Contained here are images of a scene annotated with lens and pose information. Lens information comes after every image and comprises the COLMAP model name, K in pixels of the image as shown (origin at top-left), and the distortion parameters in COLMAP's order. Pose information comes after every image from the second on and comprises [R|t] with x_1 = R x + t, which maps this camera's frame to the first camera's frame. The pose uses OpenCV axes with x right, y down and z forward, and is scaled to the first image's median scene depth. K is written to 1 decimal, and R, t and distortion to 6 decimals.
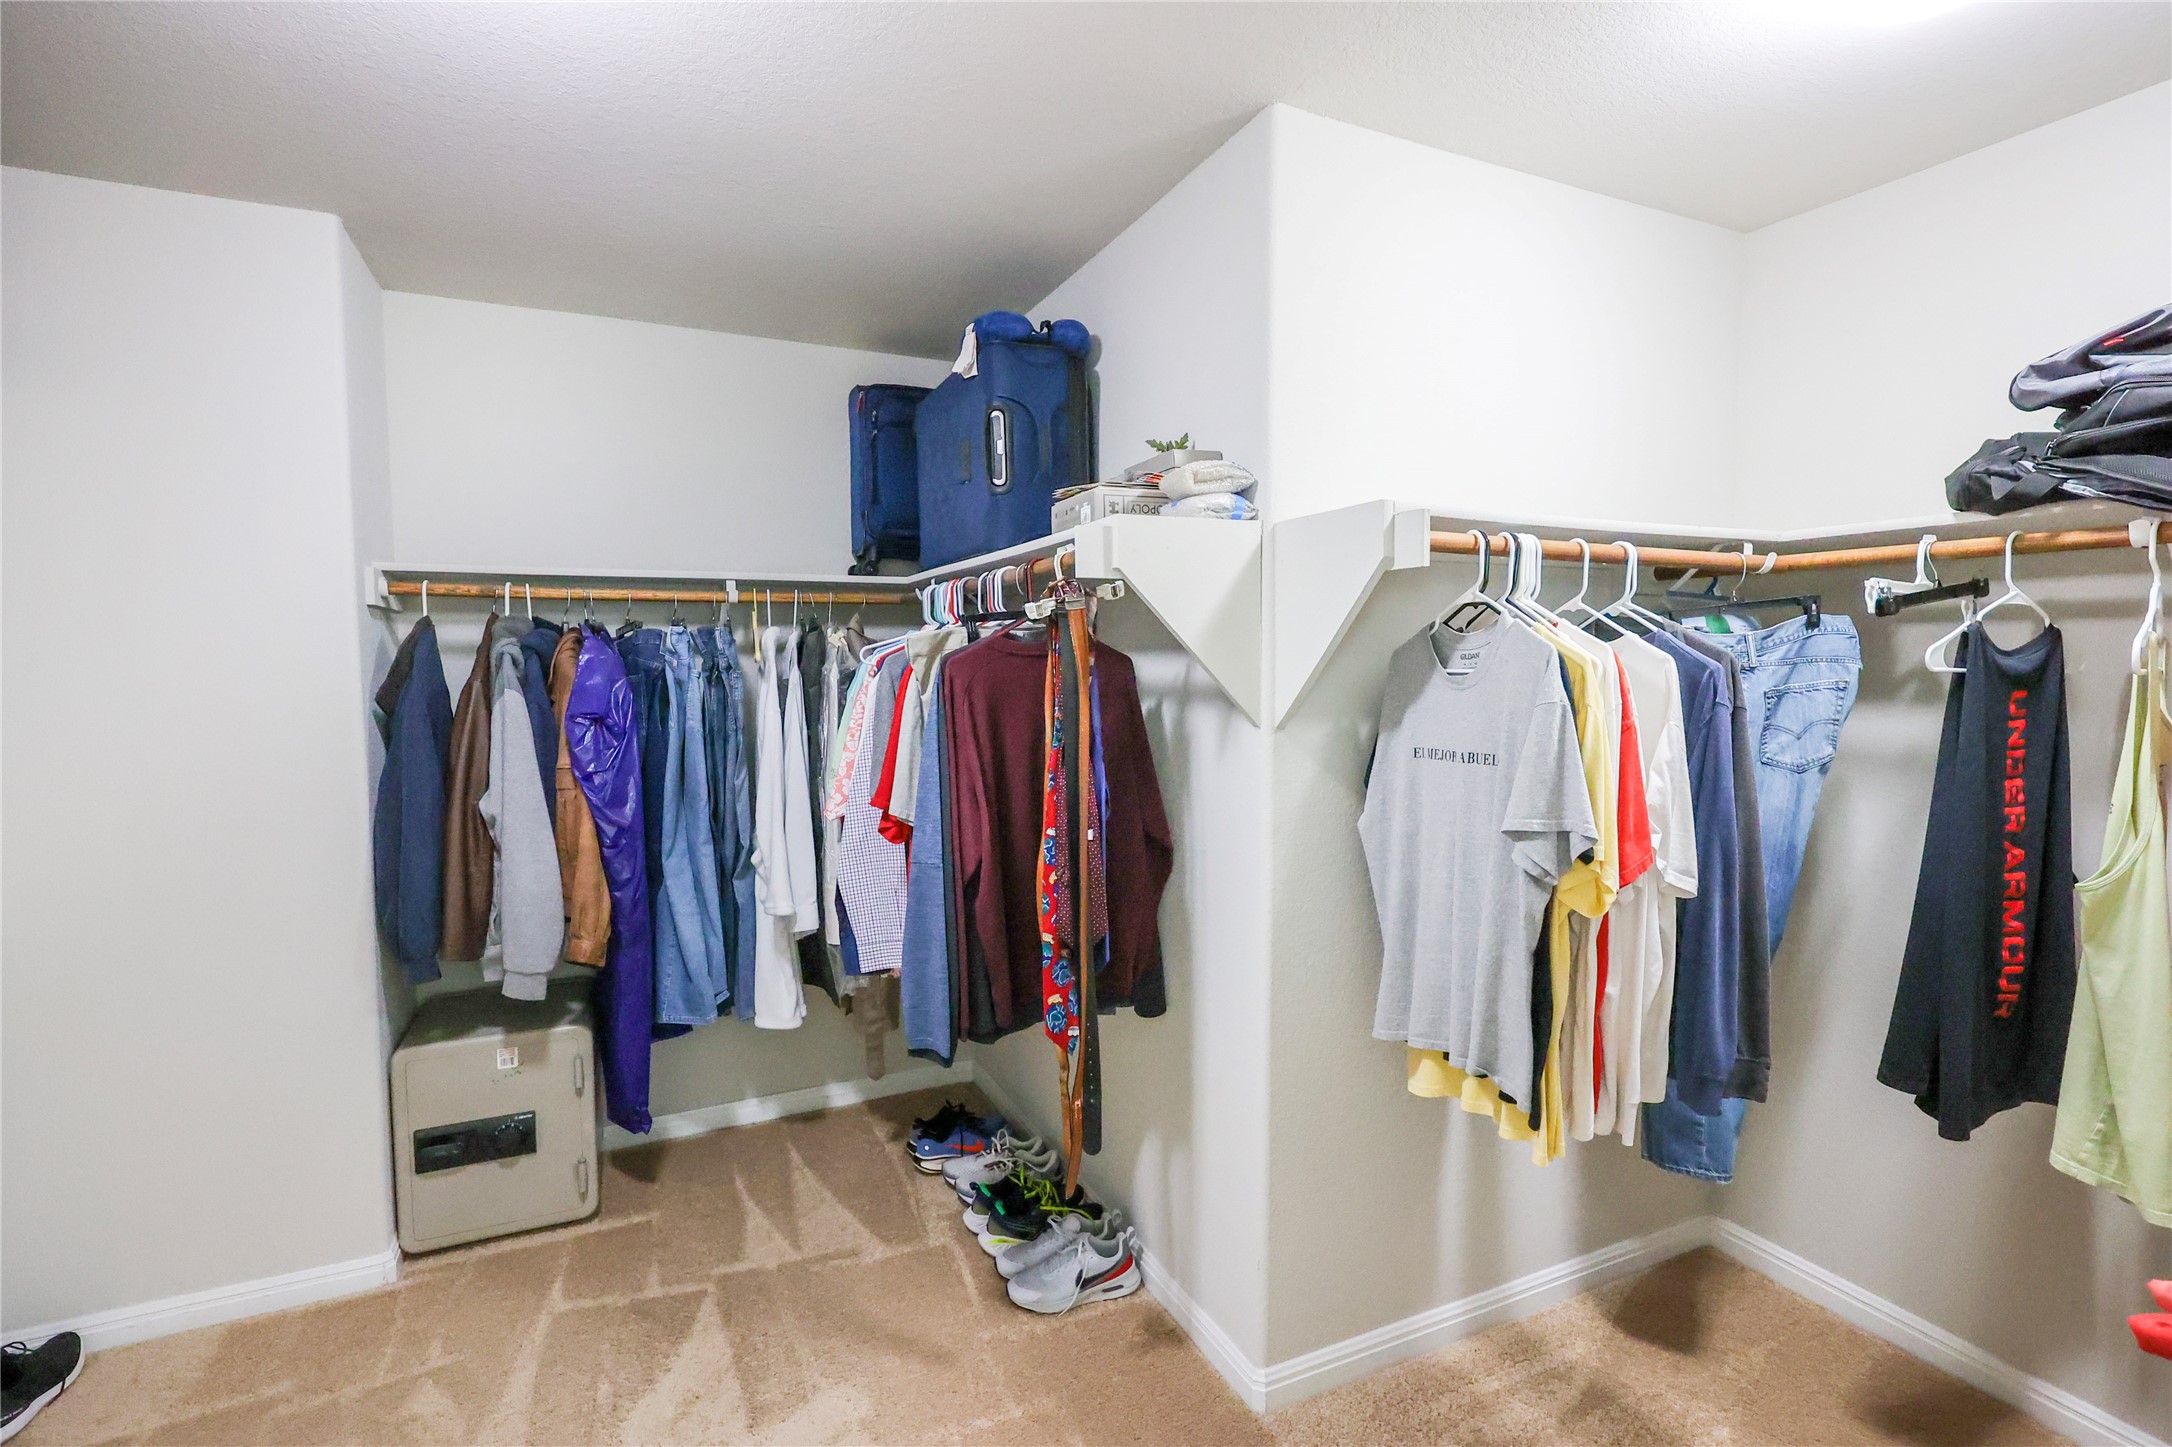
lens RADIAL K [[950.6, 0, 1080.8], [0, 950.6, 722.0], [0, 0, 1]] dist [-0.000755, -0.000520]
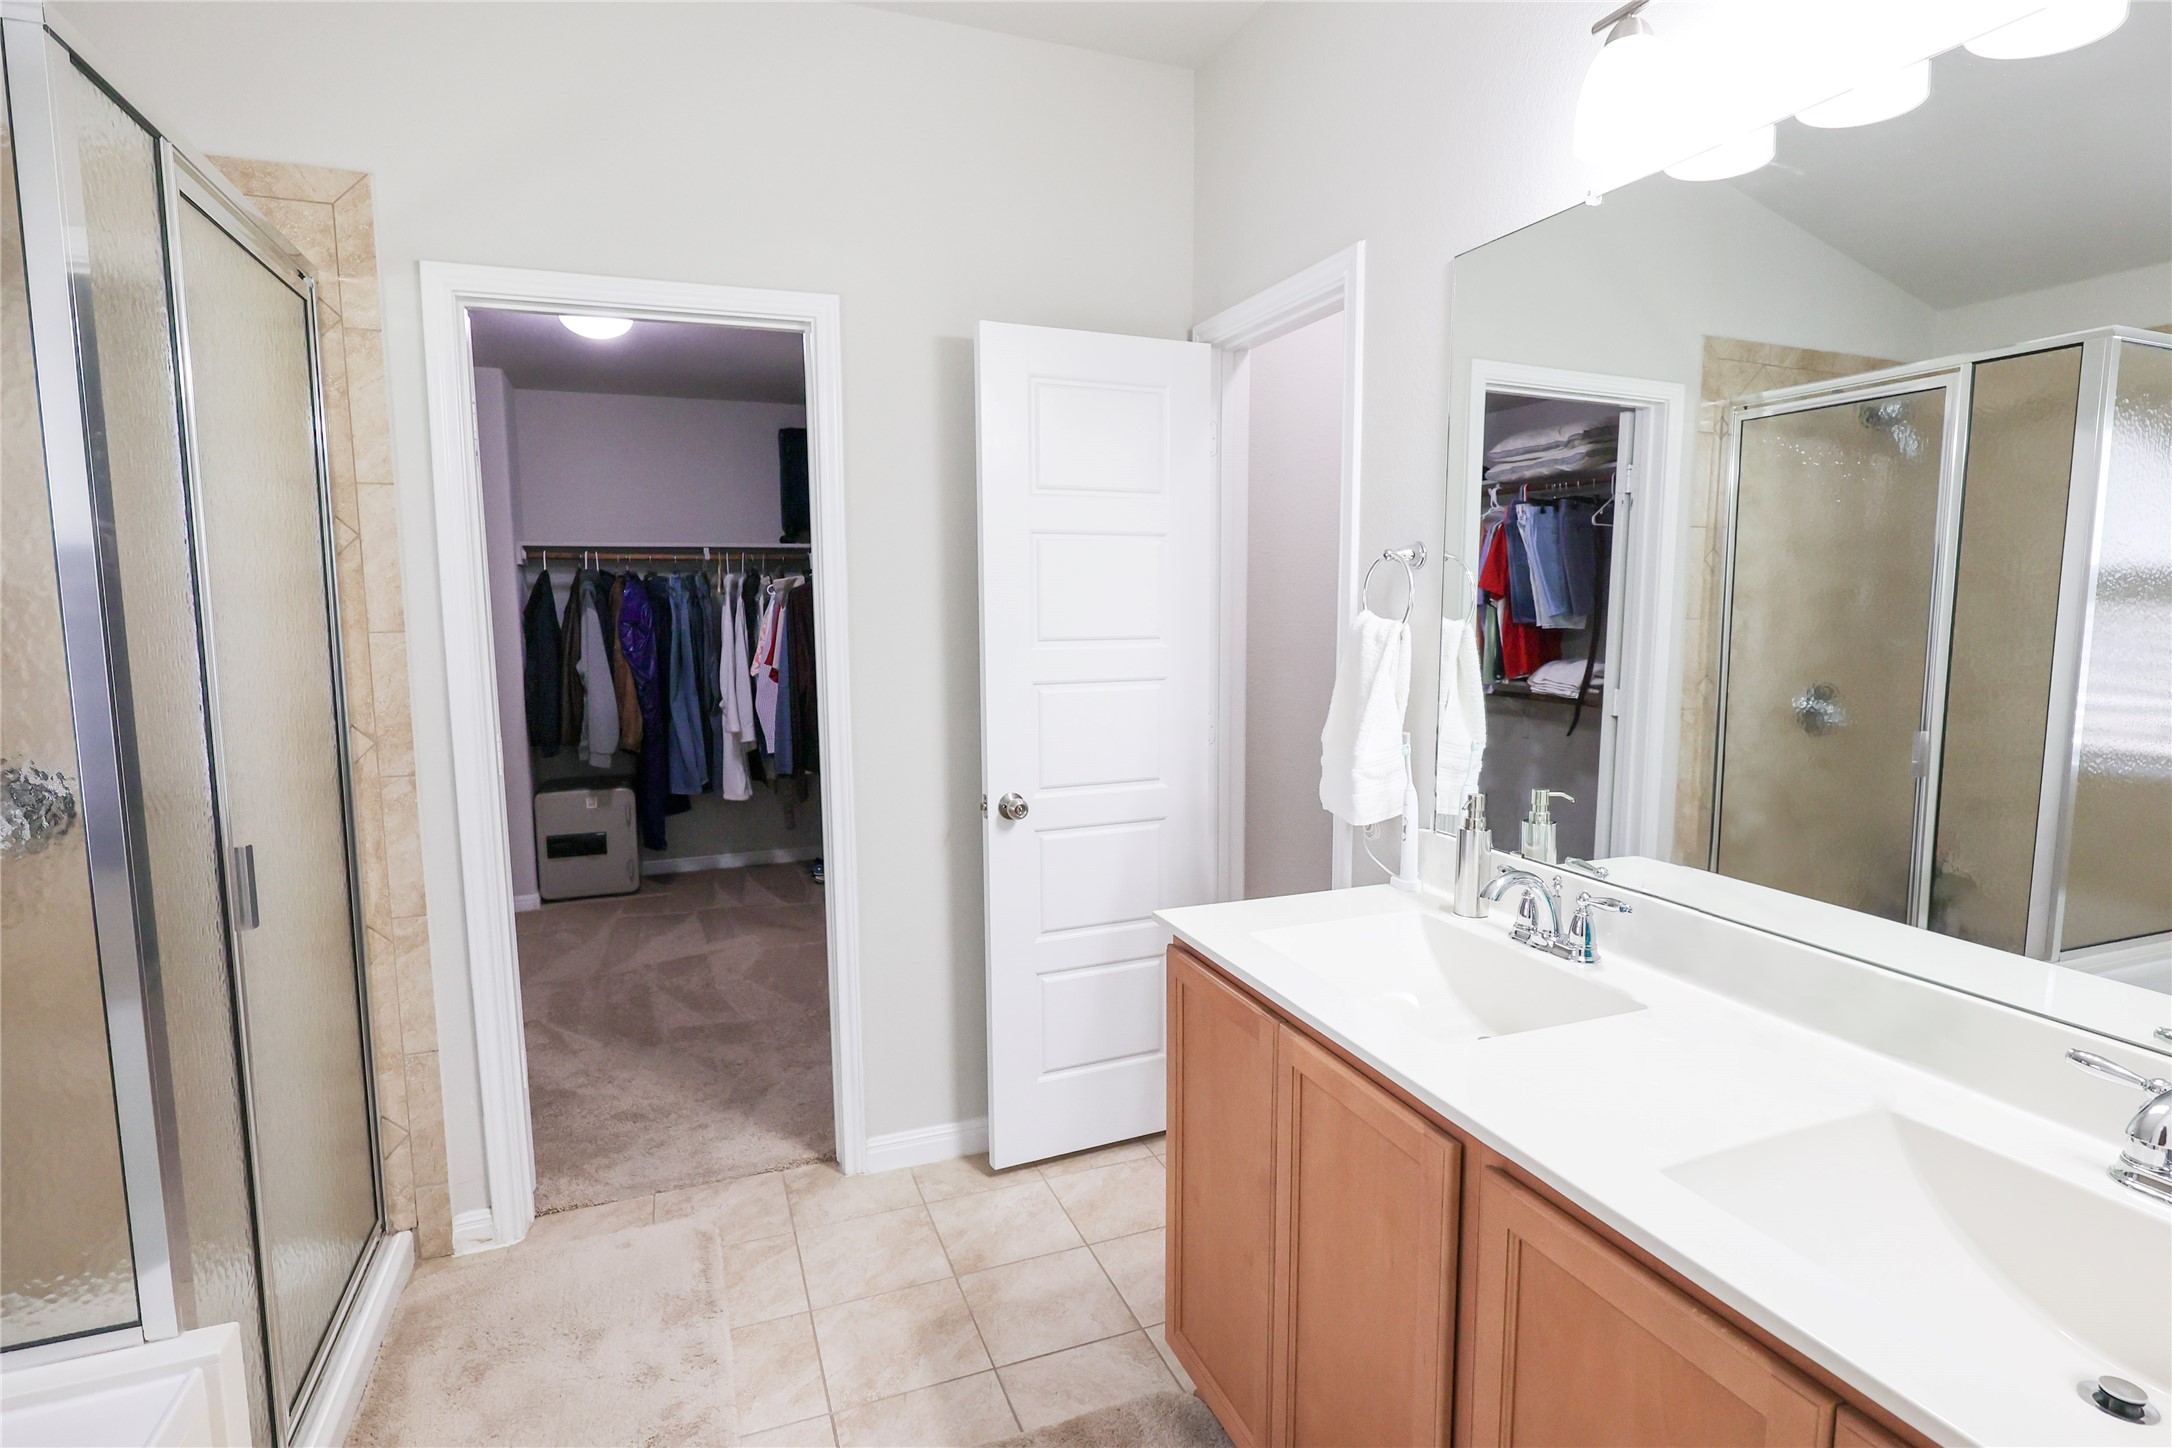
lens RADIAL K [[1065.5, 0, 1092.0], [0, 1065.5, 722.7], [0, 0, 1]] dist [0.004098, 0.000150]
pose [[0.997500, 0.004993, -0.070485, 0.537149], [-0.001515, 0.998782, 0.049316, 0.084338], [0.070645, -0.049086, 0.996293, -1.033050]]
